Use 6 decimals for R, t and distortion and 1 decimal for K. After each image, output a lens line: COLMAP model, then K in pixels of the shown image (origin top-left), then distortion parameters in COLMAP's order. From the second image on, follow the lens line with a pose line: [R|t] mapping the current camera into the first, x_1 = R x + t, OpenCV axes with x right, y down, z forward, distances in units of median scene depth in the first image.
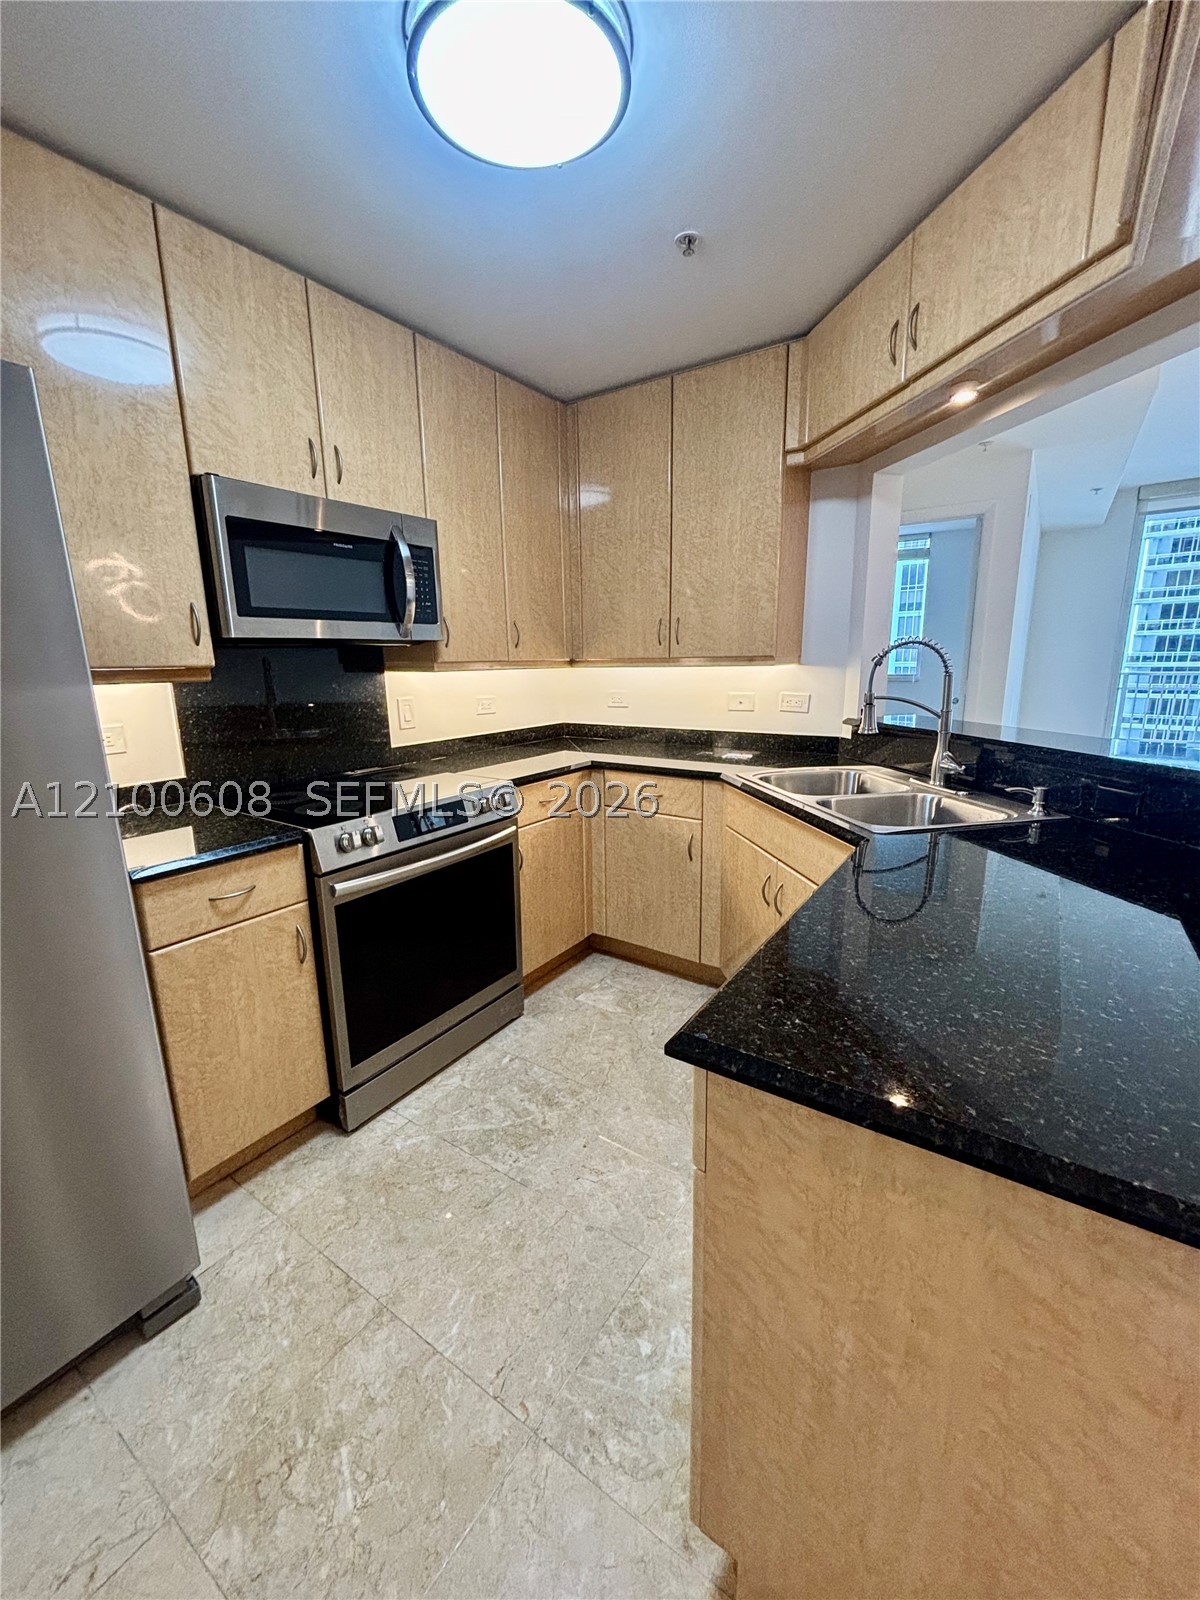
lens RADIAL K [[641.5, 0, 604.3], [0, 641.5, 797.9], [0, 0, 1]] dist [-0.002921, 0.001259]
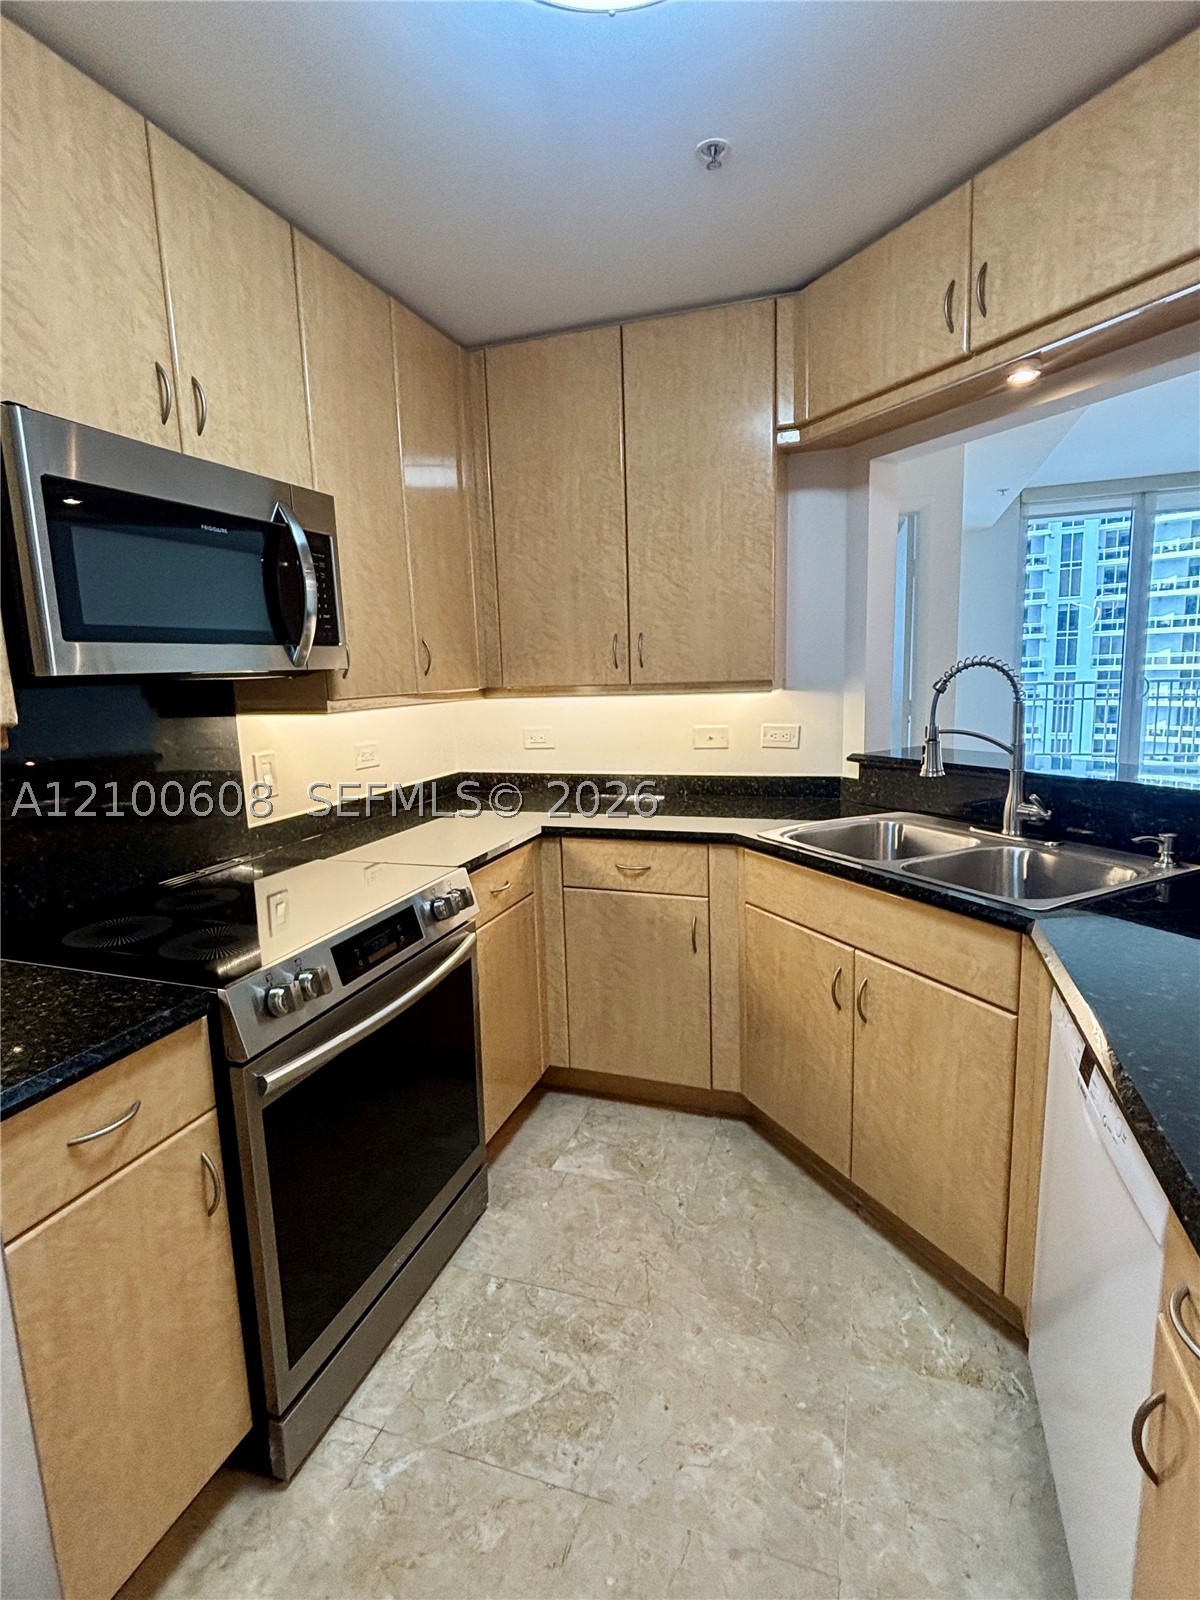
lens RADIAL K [[797.6, 0, 606.0], [0, 797.6, 798.2], [0, 0, 1]] dist [-0.000174, -0.000768]
pose [[0.964977, -0.058609, 0.255702, -0.249432], [0.073850, 0.995995, -0.050406, -0.055659], [-0.251724, 0.067524, 0.965441, 0.148484]]
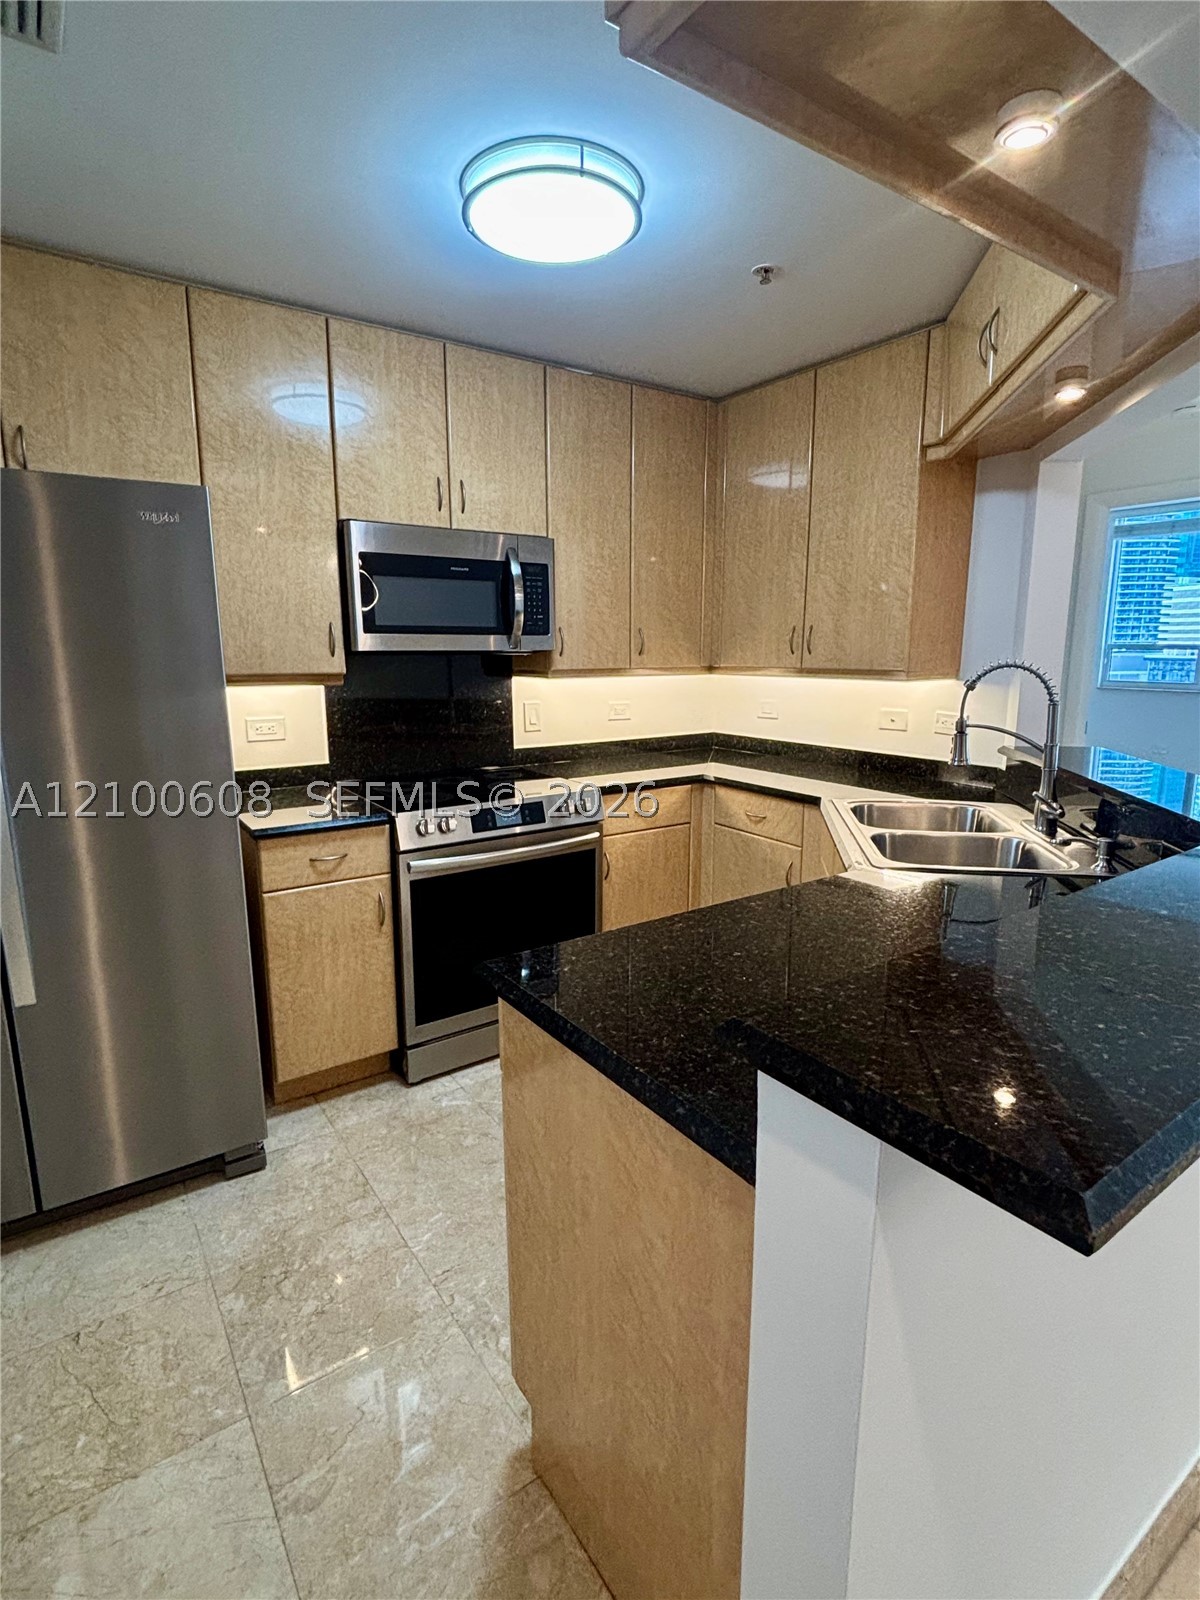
lens RADIAL K [[797.6, 0, 611.6], [0, 797.6, 797.0], [0, 0, 1]] dist [-0.000174, -0.000768]
pose [[0.935825, 0.081357, -0.342947, 0.359209], [-0.090378, 0.995853, -0.010377, -0.001541], [0.340680, 0.040706, 0.939298, -0.212447]]
